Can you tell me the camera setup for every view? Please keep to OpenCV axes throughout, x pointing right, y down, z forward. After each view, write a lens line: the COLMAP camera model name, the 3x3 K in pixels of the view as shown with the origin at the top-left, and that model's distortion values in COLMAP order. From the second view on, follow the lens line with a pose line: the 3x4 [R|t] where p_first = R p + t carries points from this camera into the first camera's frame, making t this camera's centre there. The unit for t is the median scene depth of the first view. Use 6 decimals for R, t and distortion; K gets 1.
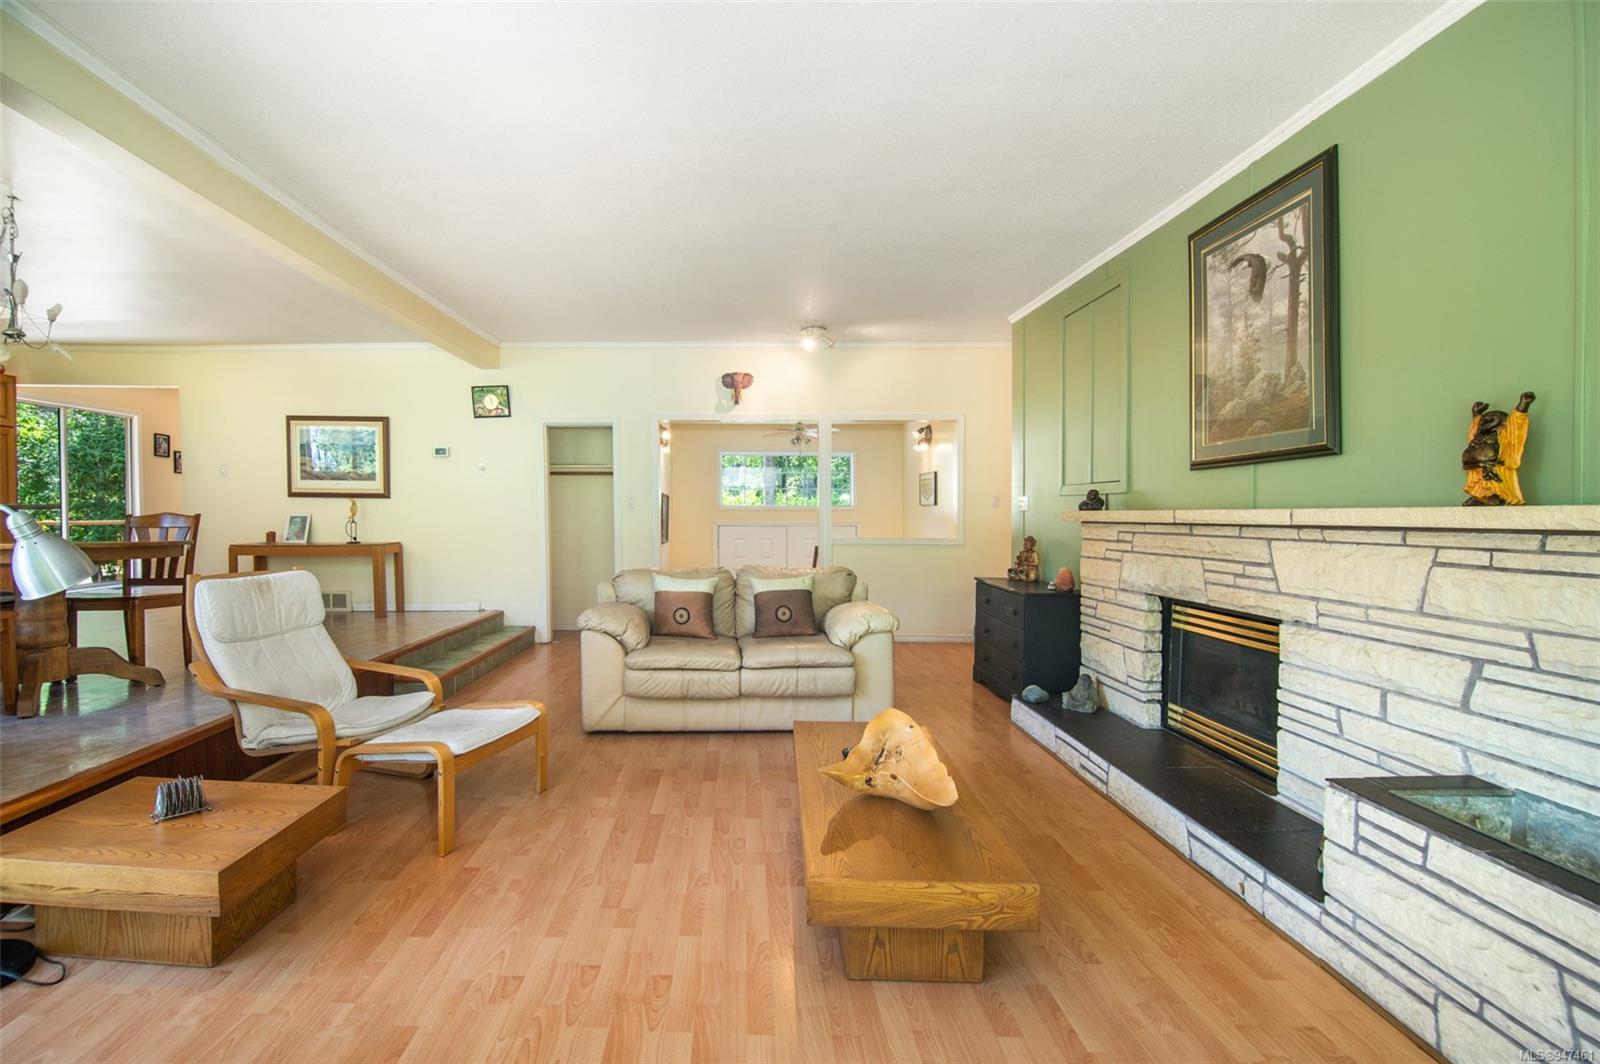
lens RADIAL K [[701.0, 0, 790.4], [0, 701.0, 534.6], [0, 0, 1]] dist [0.004770, -0.007127]
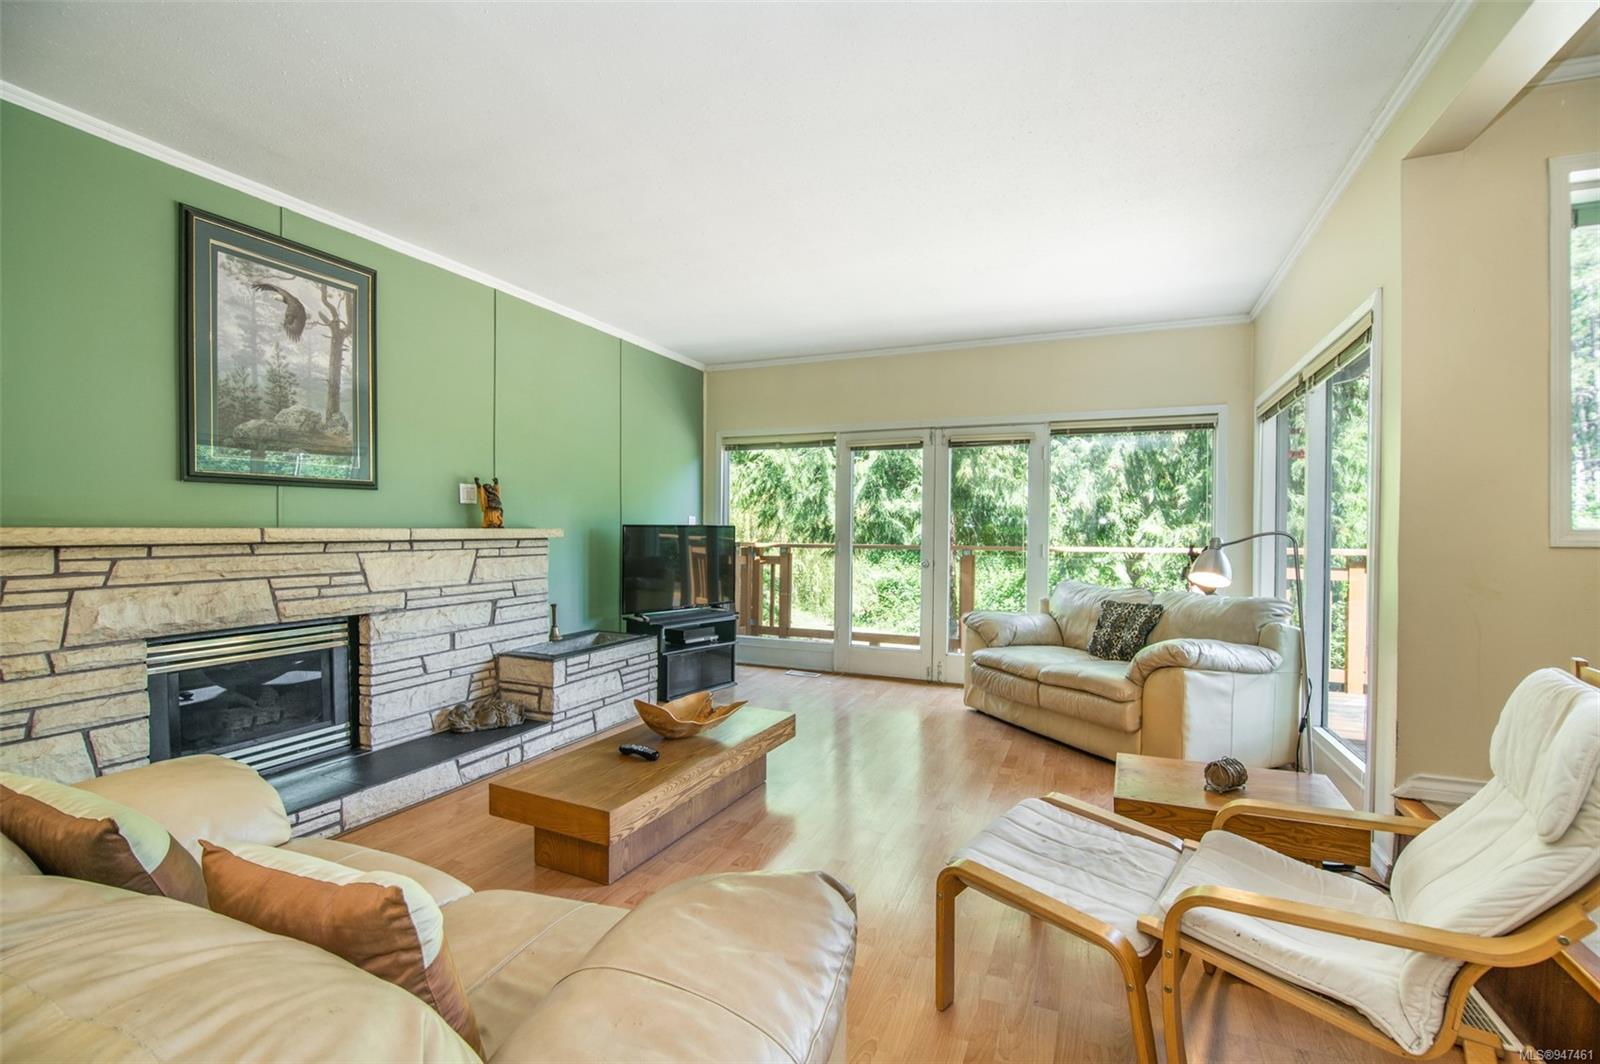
lens RADIAL K [[701.0, 0, 796.5], [0, 701.0, 530.3], [0, 0, 1]] dist [0.004770, -0.007127]
pose [[-0.878125, -0.006112, 0.478392, -0.612513], [0.009126, 0.999522, 0.029521, -0.063524], [-0.478344, 0.030290, -0.877650, 1.751751]]
